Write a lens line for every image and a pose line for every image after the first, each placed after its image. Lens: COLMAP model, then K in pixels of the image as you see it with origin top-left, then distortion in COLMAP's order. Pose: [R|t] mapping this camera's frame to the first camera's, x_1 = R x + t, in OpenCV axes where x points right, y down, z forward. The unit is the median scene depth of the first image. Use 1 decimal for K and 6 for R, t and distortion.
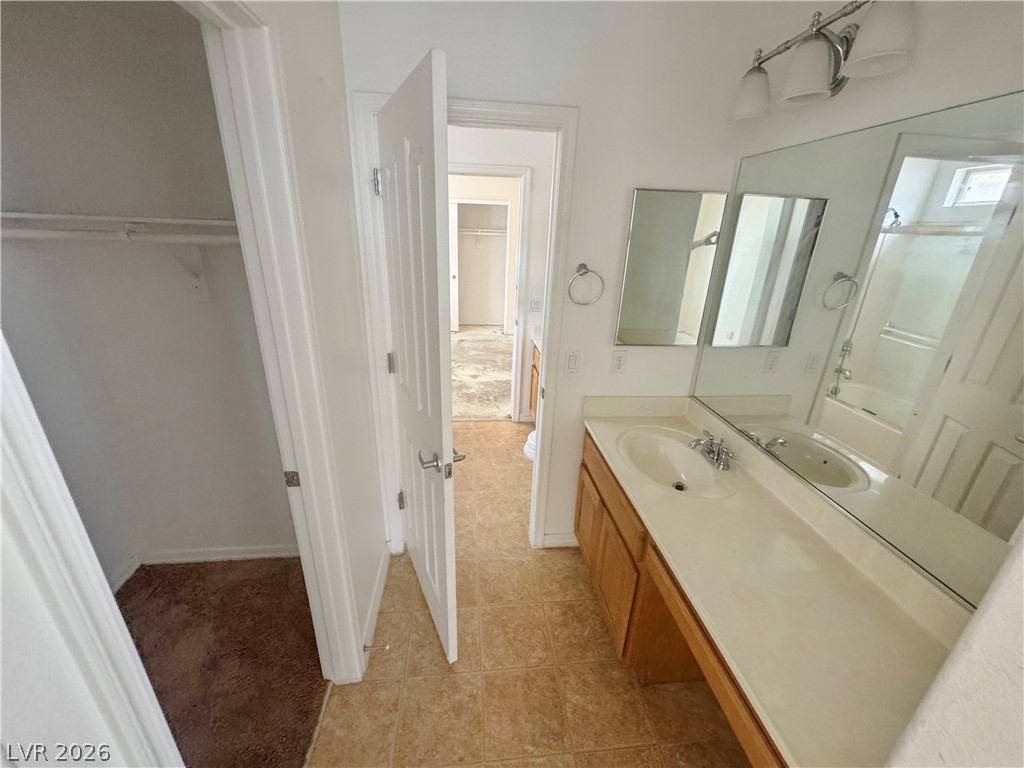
lens RADIAL K [[409.3, 0, 512.0], [0, 409.3, 384.0], [0, 0, 1]] dist [-0.001896, -0.000042]
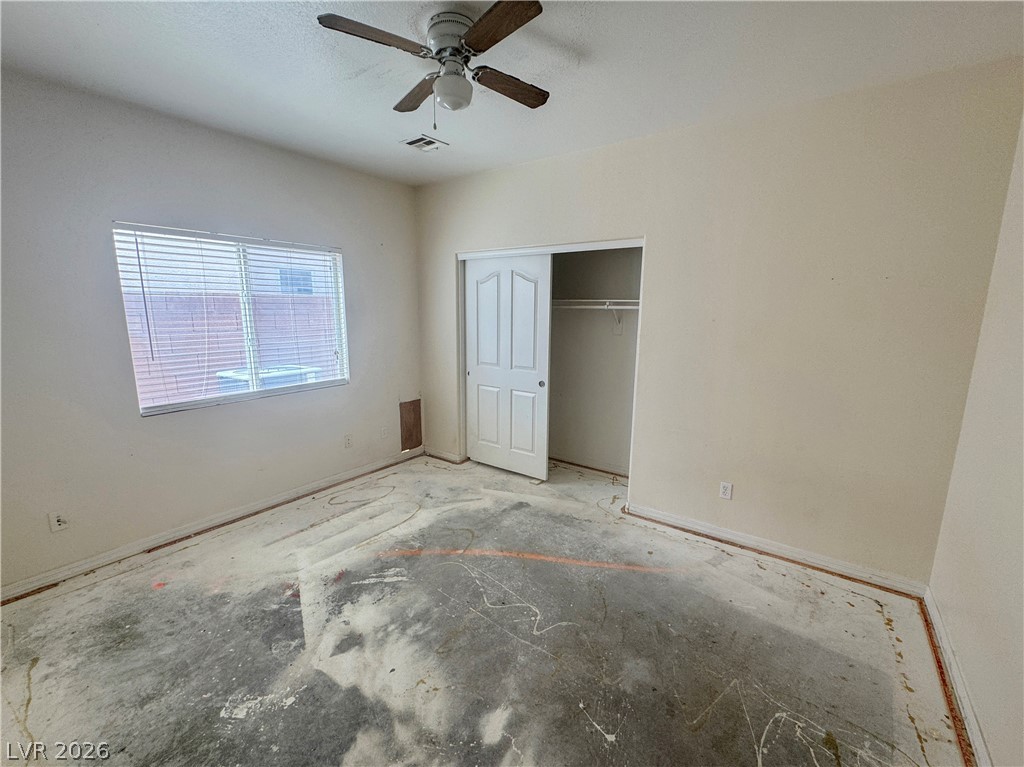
lens RADIAL K [[409.3, 0, 512.0], [0, 409.3, 383.5], [0, 0, 1]] dist [-0.001896, -0.000042]
pose [[0.717694, 0.084284, -0.691239, 0.265250], [-0.217943, 0.969966, -0.108015, -0.244029], [0.661374, 0.228173, 0.714508, 0.728156]]
